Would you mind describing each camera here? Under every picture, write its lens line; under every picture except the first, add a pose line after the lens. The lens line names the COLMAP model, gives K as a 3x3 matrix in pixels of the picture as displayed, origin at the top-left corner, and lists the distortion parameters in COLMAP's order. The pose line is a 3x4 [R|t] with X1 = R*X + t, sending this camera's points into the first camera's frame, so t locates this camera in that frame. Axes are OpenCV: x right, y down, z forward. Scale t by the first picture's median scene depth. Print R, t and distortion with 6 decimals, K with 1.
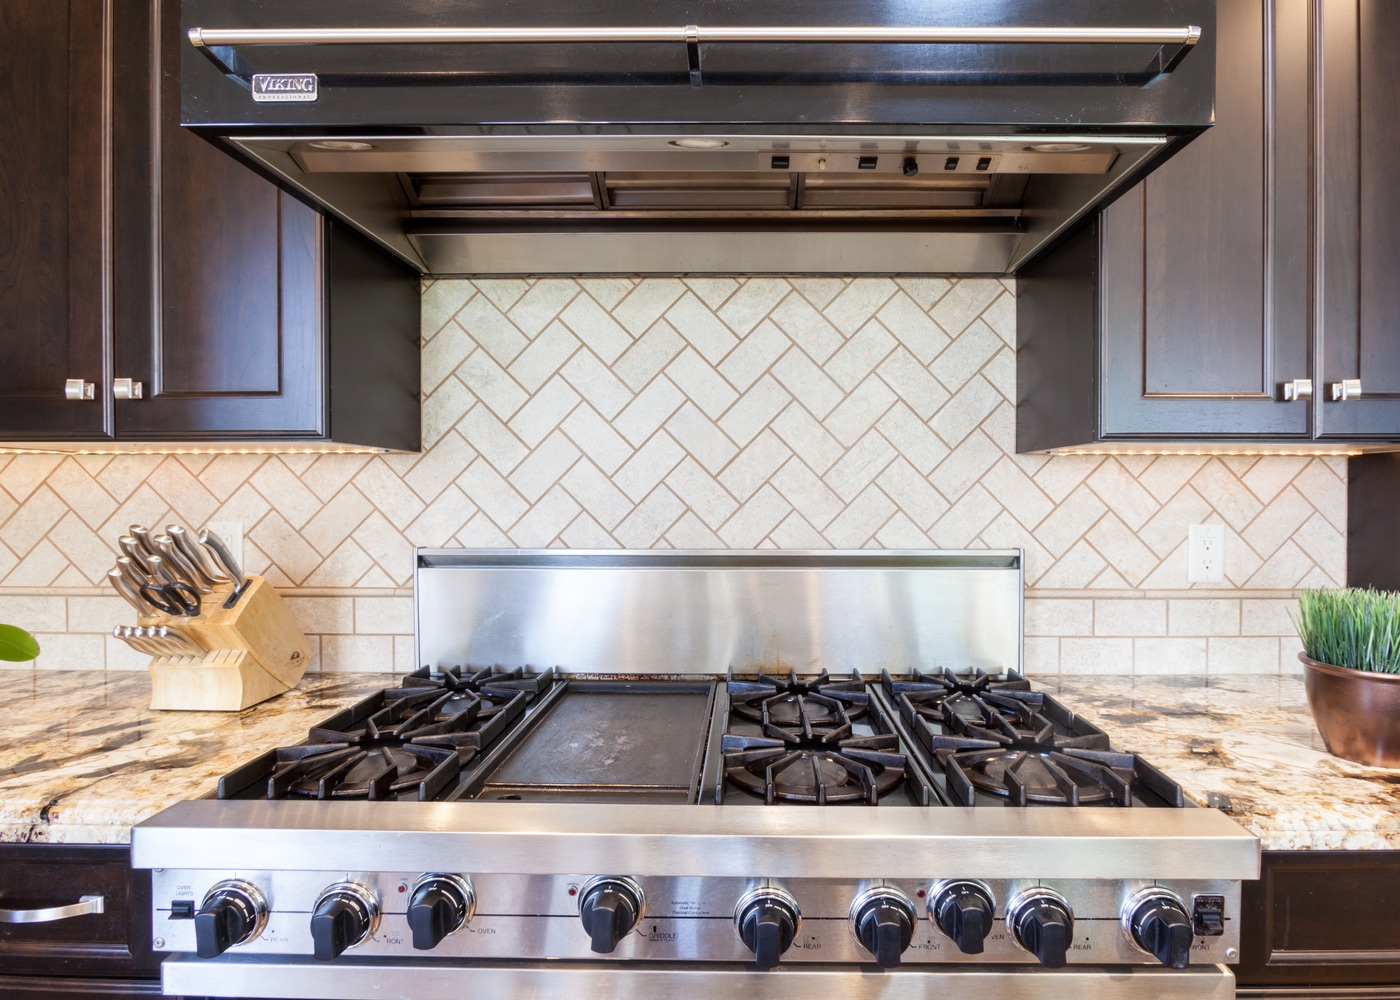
lens RADIAL K [[731.8, 0, 720.7], [0, 731.8, 500.9], [0, 0, 1]] dist [-0.025257, 0.028751]
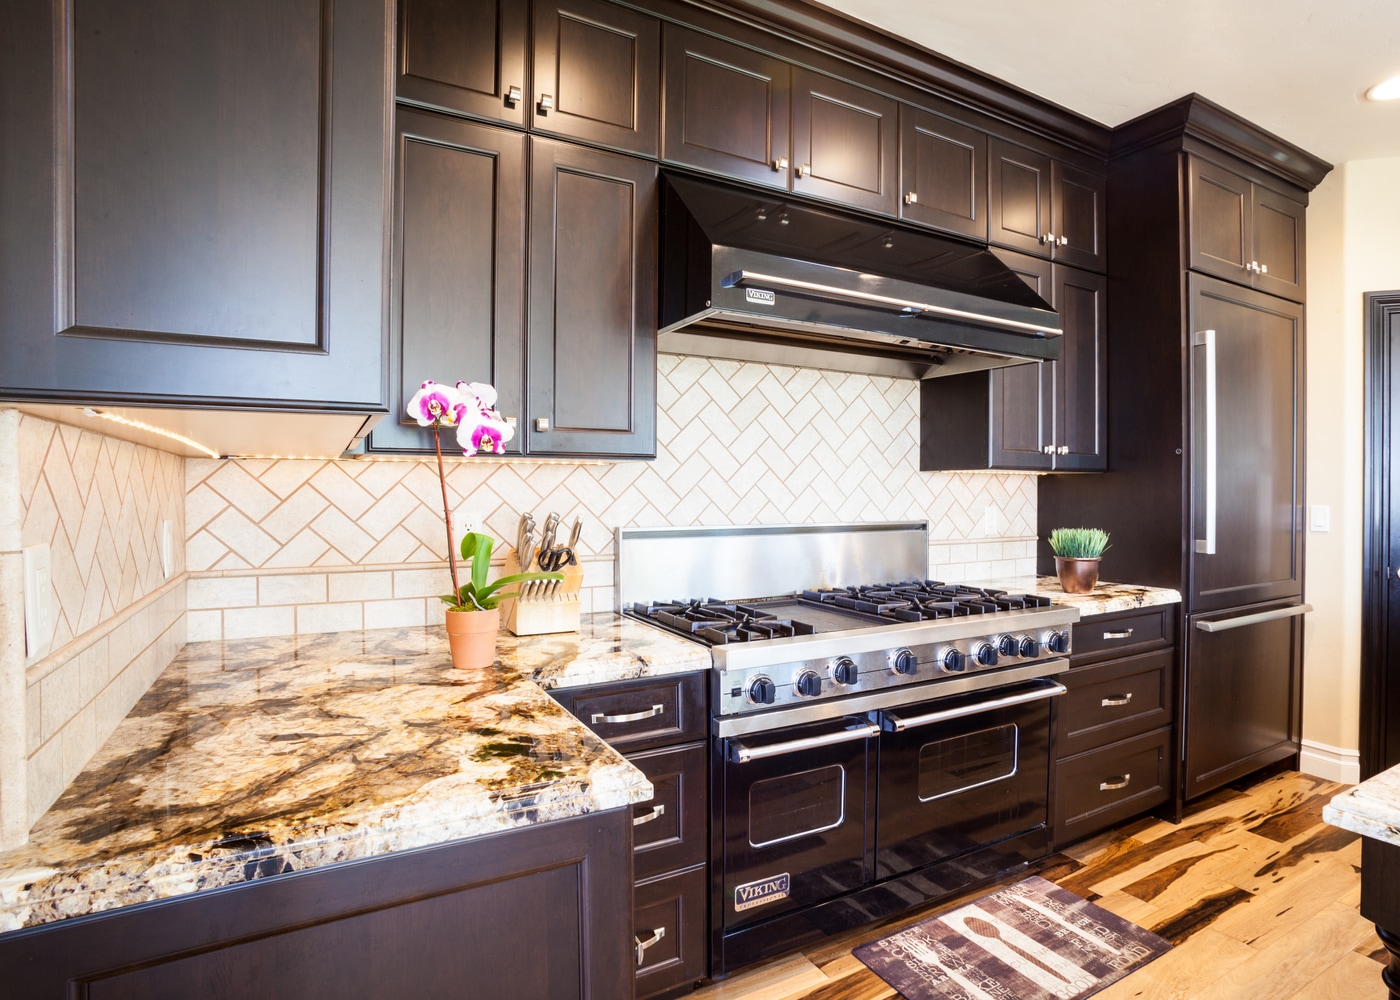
lens RADIAL K [[731.8, 0, 720.7], [0, 731.8, 500.9], [0, 0, 1]] dist [-0.025257, 0.028751]
pose [[0.877112, -0.005171, 0.480258, -0.973965], [0.002297, 0.999976, 0.006571, -0.000241], [-0.480281, -0.004660, 0.877103, -0.442465]]
